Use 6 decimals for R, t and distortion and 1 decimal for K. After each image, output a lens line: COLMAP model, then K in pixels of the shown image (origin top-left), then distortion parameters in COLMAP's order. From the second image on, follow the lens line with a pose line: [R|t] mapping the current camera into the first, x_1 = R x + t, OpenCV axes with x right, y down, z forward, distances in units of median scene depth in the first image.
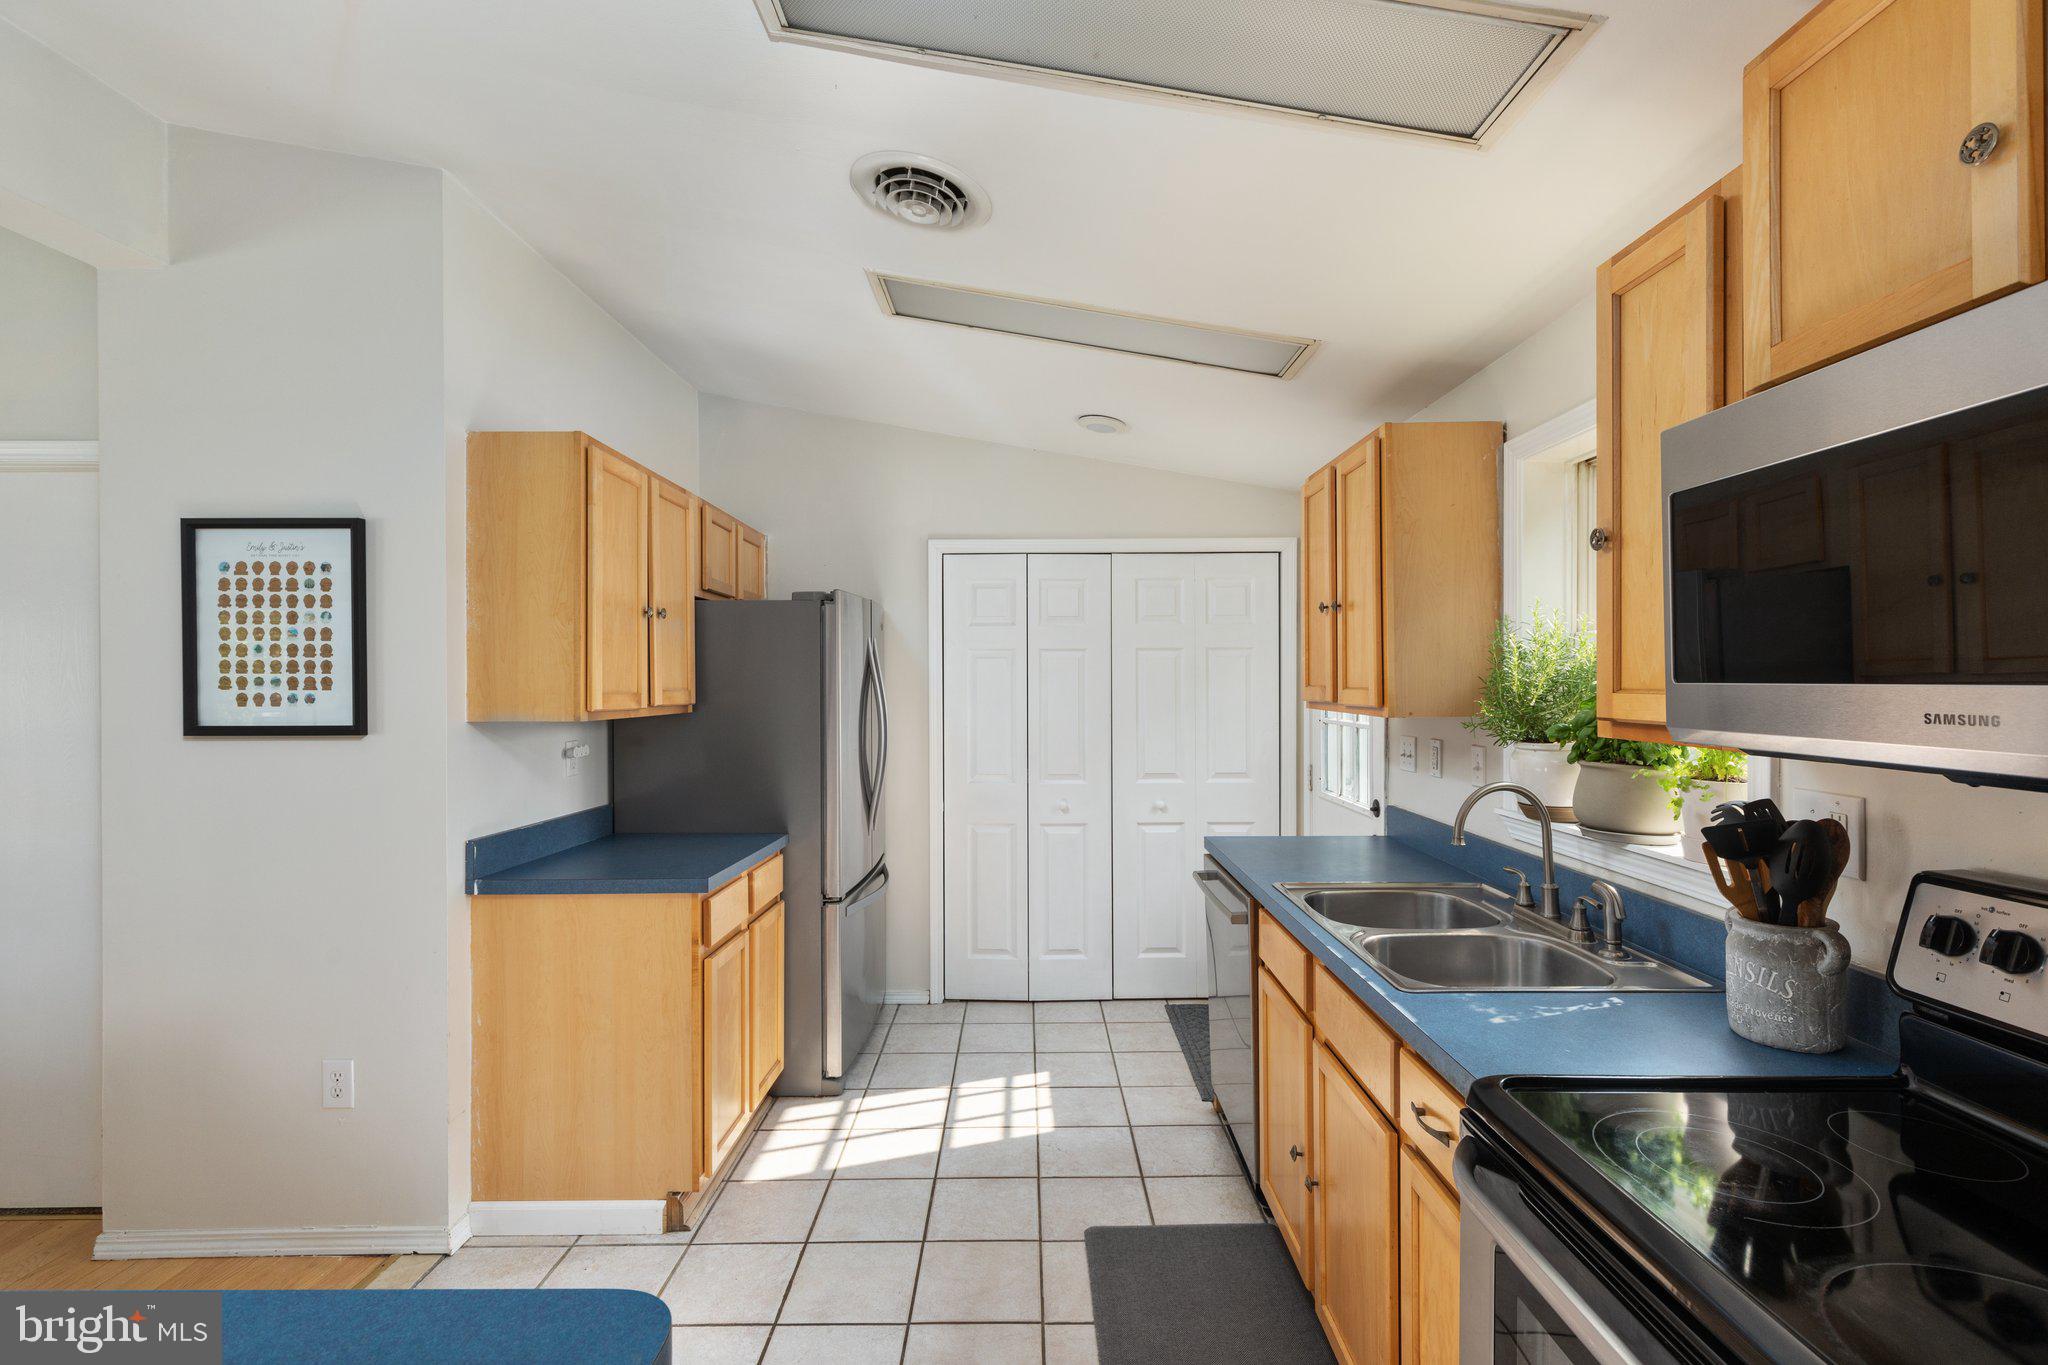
lens RADIAL K [[919.1, 0, 1024.0], [0, 919.1, 682.5], [0, 0, 1]] dist [0.004286, 0.000308]
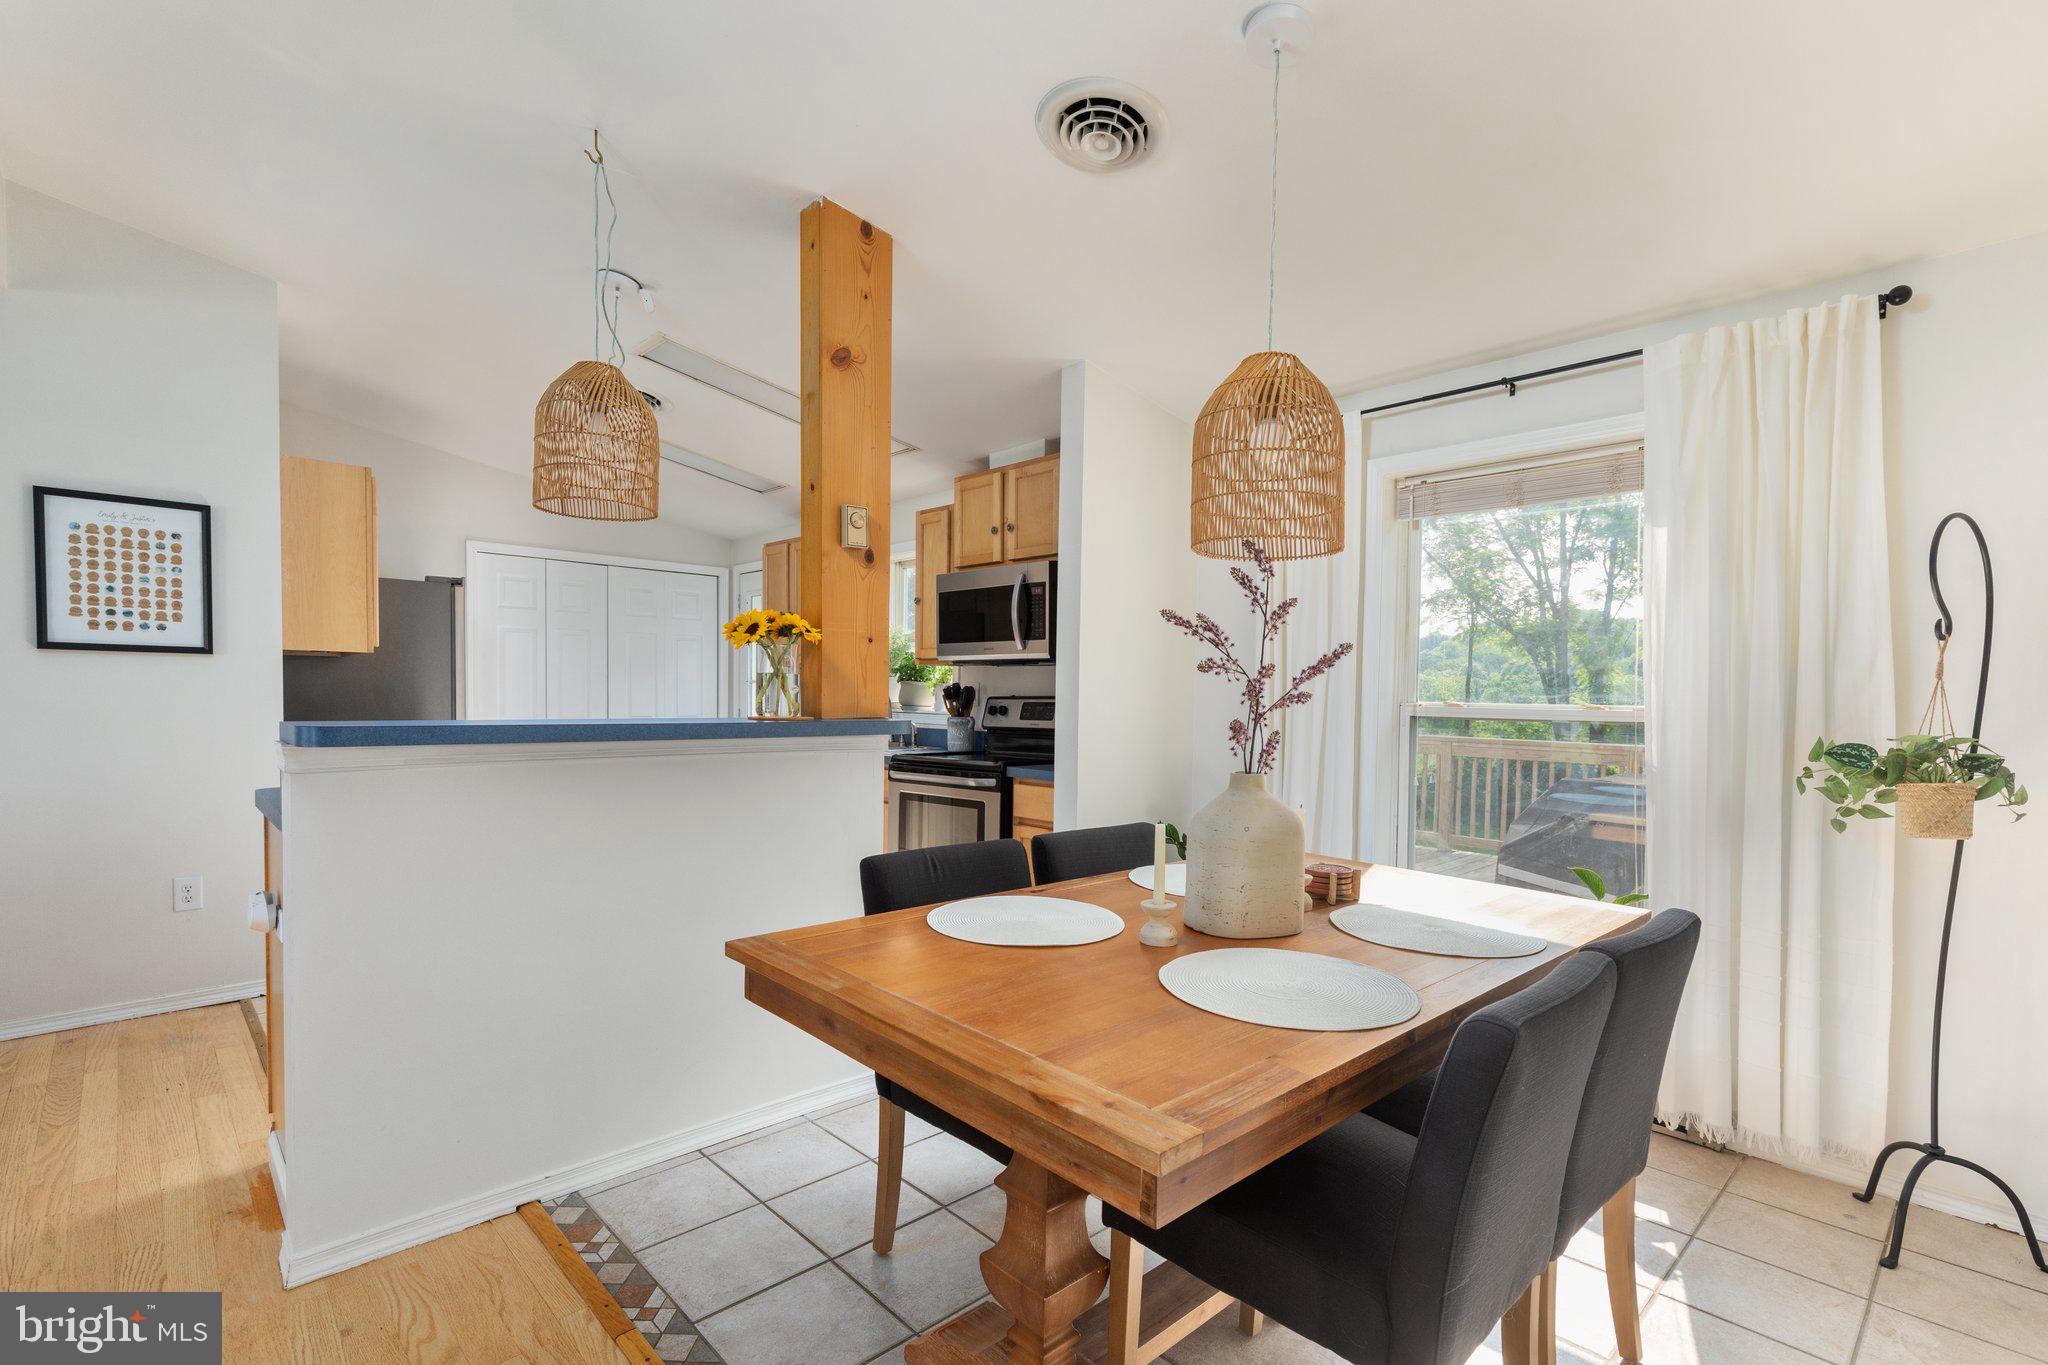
lens RADIAL K [[953.2, 0, 1032.7], [0, 953.2, 726.4], [0, 0, 1]] dist [0.013318, -0.000368]
pose [[0.725174, -0.008440, 0.688514, -0.825565], [-0.015921, 0.999452, 0.029020, 0.106741], [-0.688381, -0.032006, 0.724642, -1.018257]]
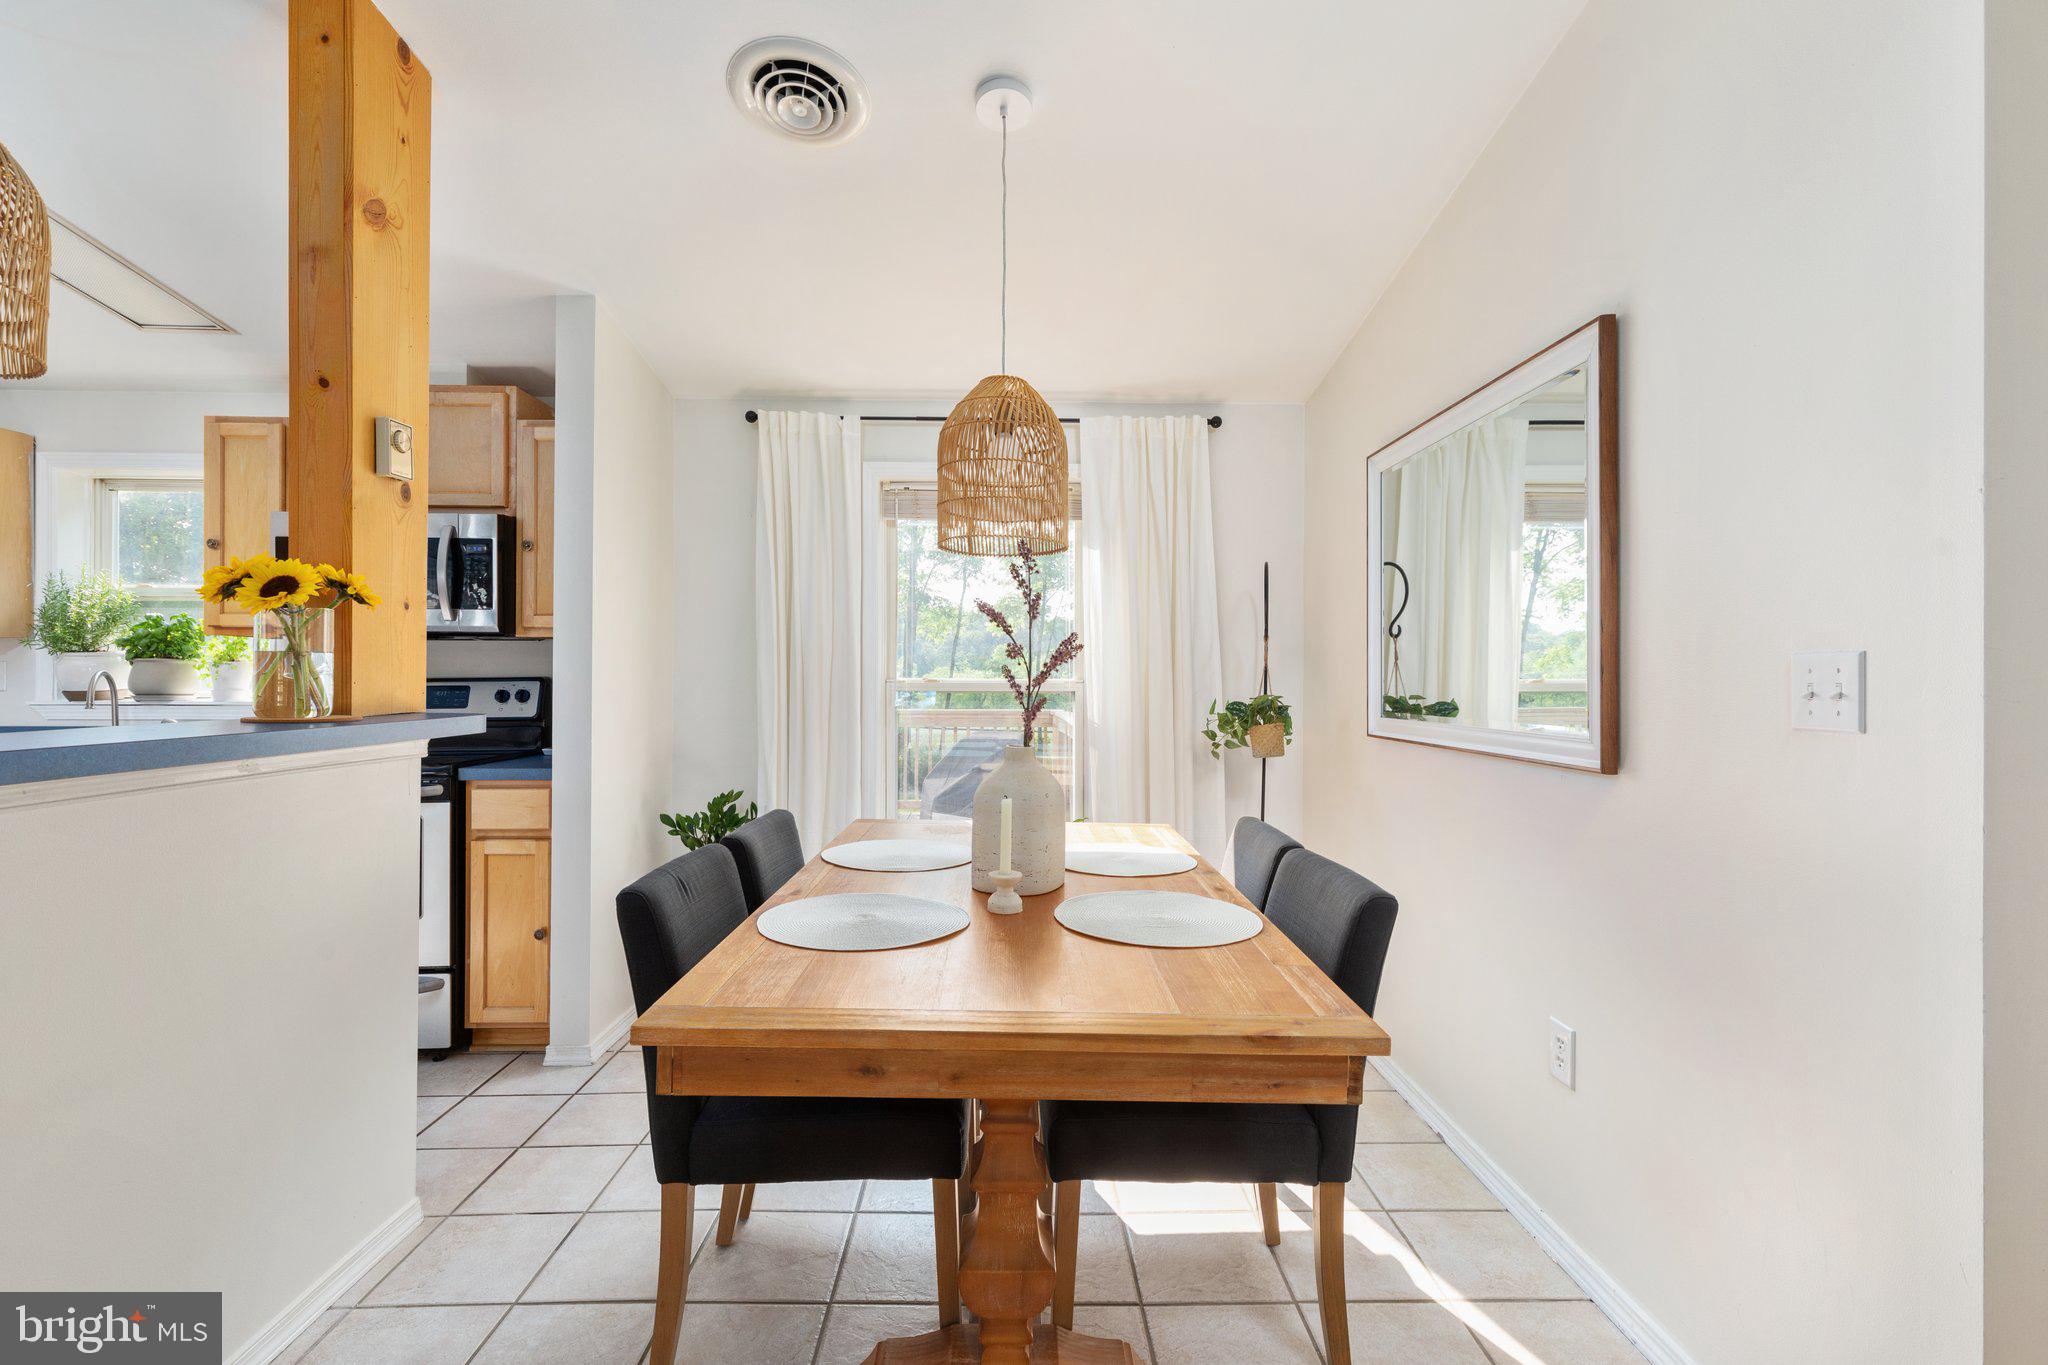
lens RADIAL K [[927.6, 0, 1027.0], [0, 927.6, 675.5], [0, 0, 1]] dist [0.003356, -0.000082]
pose [[-0.025022, 0.004088, 0.999679, -1.014685], [-0.000669, 0.999991, -0.004106, 0.103103], [-0.999687, -0.000771, -0.025019, -0.550145]]
